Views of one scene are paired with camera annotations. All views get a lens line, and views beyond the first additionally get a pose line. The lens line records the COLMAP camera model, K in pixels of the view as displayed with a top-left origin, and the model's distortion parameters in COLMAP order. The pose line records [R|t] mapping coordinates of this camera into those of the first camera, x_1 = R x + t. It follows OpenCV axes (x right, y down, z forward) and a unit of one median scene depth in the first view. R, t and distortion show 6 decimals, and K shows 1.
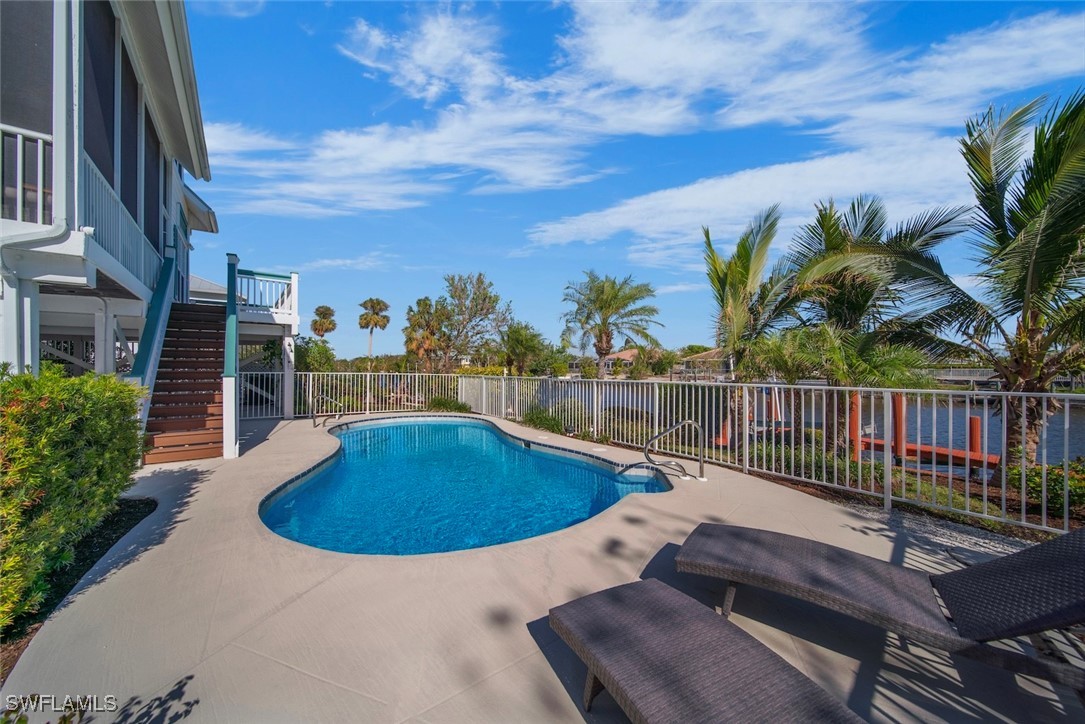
lens RADIAL K [[379.9, 0, 536.9], [0, 379.9, 368.9], [0, 0, 1]] dist [-0.001610, -0.000308]
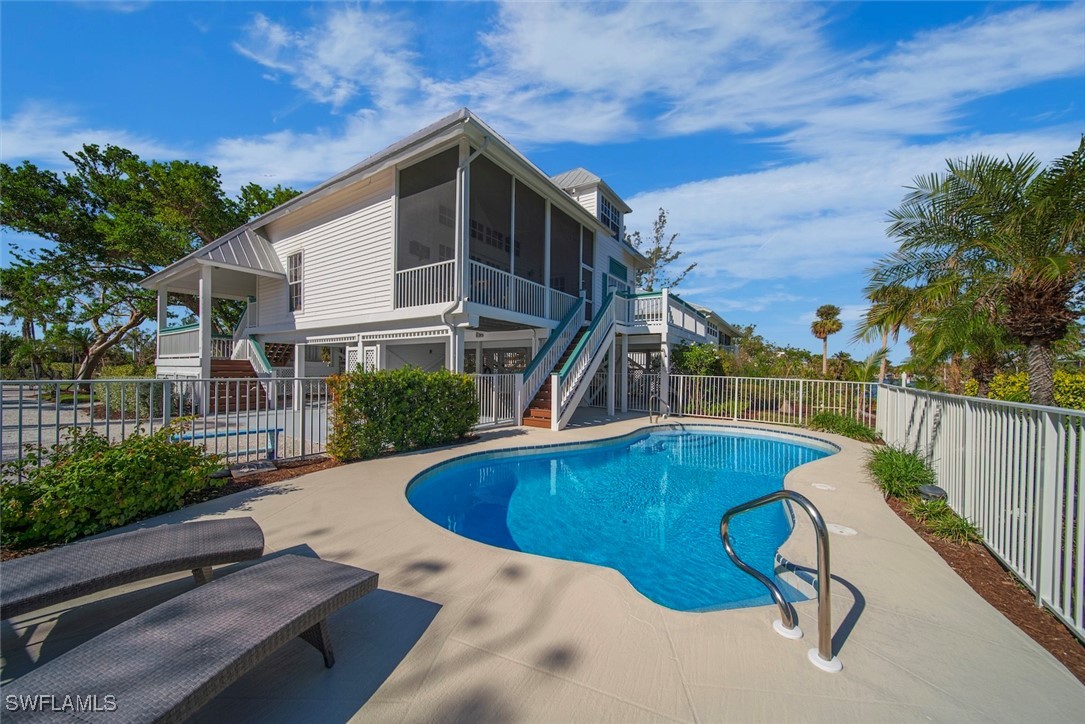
lens RADIAL K [[379.9, 0, 536.9], [0, 379.9, 368.9], [0, 0, 1]] dist [-0.001610, -0.000308]
pose [[0.299890, -0.003474, -0.953967, 0.702259], [-0.013642, 0.999875, -0.007930, 0.013219], [0.953876, 0.015392, 0.299805, 0.621158]]
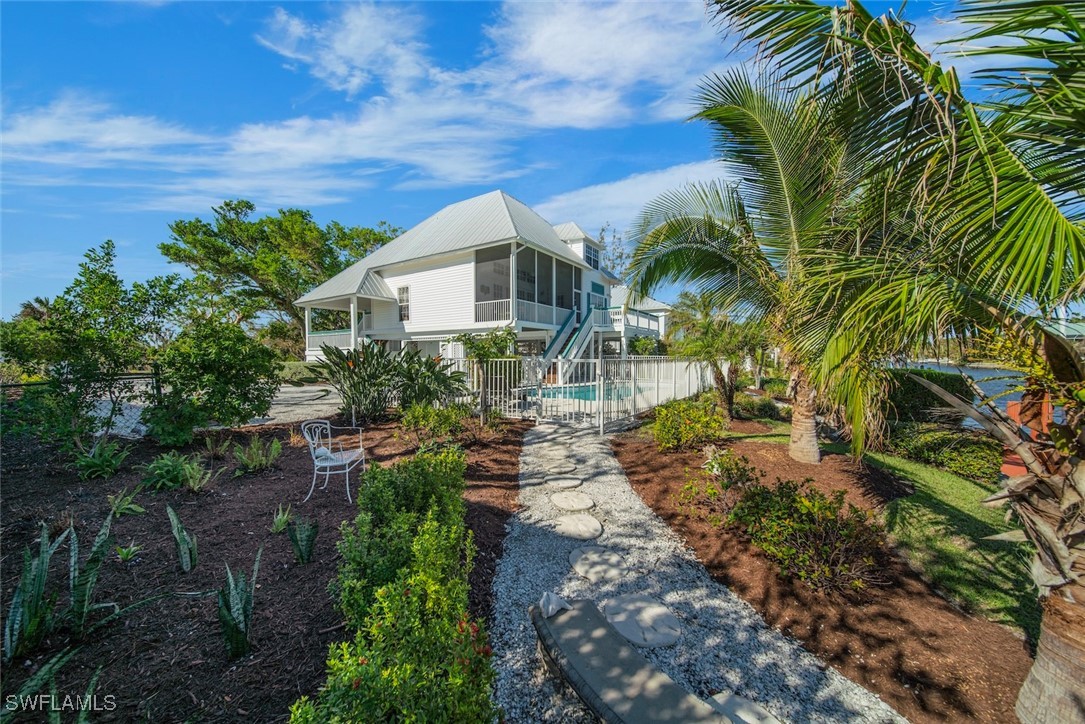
lens RADIAL K [[379.9, 0, 536.9], [0, 379.9, 368.9], [0, 0, 1]] dist [-0.001610, -0.000308]
pose [[0.309301, 0.027384, -0.950570, 2.276606], [0.001884, 0.999566, 0.029408, 0.040895], [0.950962, -0.010887, 0.309115, -0.046990]]
